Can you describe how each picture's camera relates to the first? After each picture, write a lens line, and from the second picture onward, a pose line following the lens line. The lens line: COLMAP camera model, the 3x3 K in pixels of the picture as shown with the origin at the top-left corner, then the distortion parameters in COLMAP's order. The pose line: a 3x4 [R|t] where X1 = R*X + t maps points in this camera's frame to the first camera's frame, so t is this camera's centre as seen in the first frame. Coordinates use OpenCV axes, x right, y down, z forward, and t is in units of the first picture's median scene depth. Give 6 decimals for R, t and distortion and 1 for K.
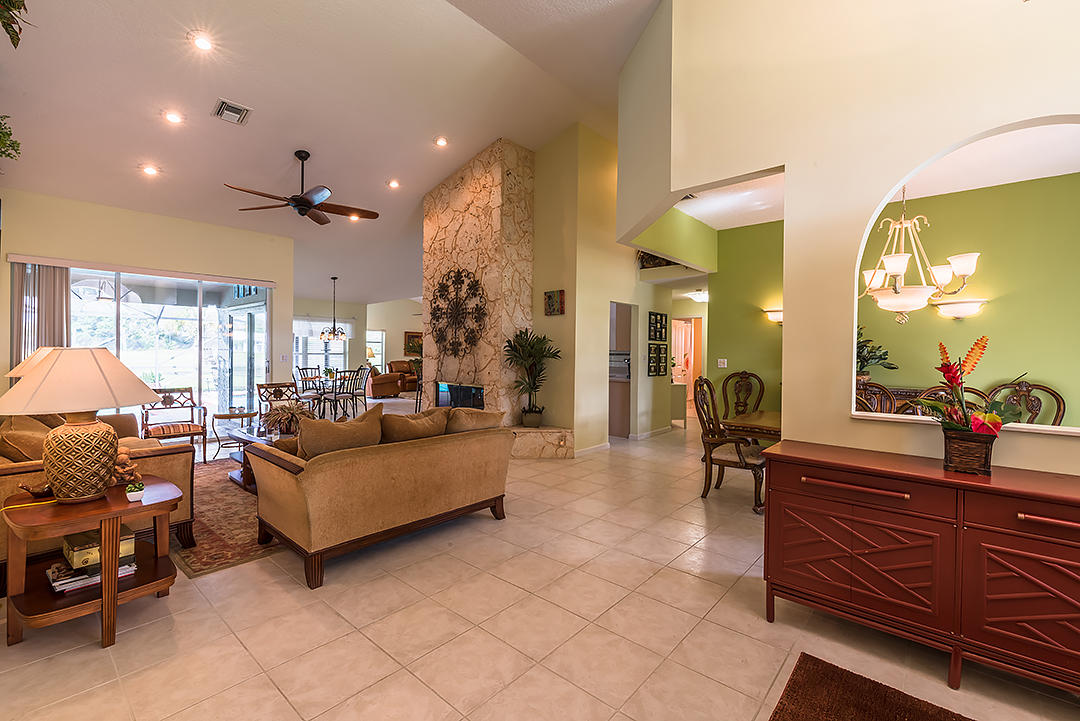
lens RADIAL K [[466.8, 0, 545.3], [0, 466.8, 353.7], [0, 0, 1]] dist [0.000416, -0.000661]
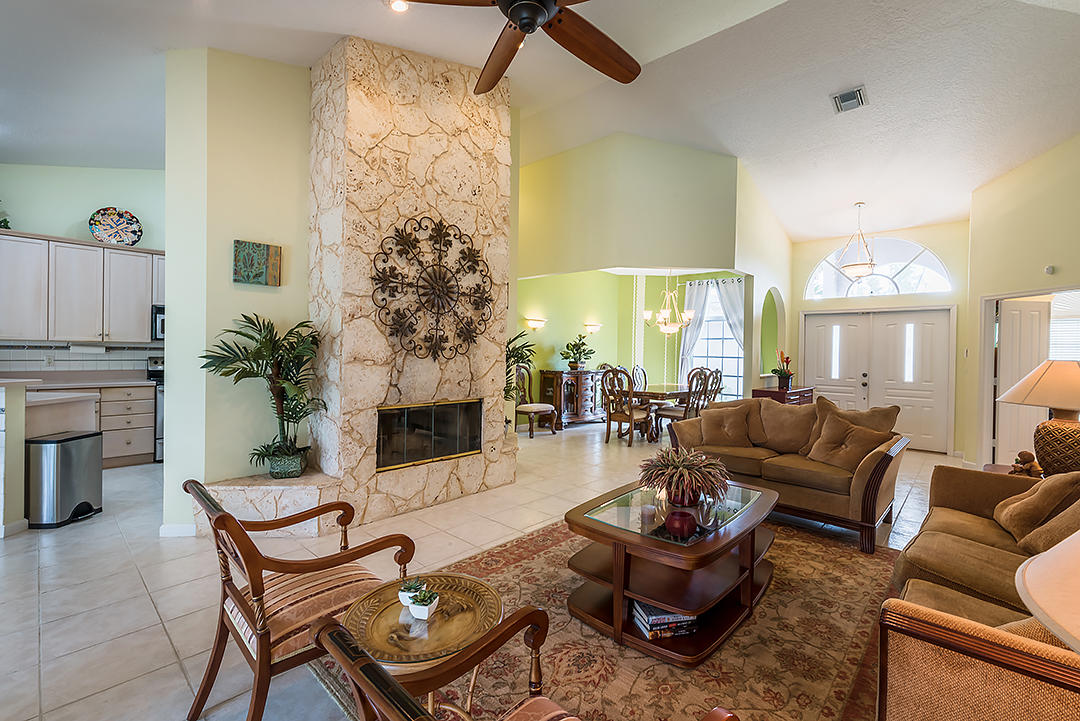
lens RADIAL K [[466.8, 0, 545.3], [0, 466.8, 353.7], [0, 0, 1]] dist [0.000416, -0.000661]
pose [[0.029924, -0.016638, 0.999414, -0.858752], [-0.008801, 0.999818, 0.016908, -0.014039], [-0.999513, -0.009301, 0.029772, 0.886681]]
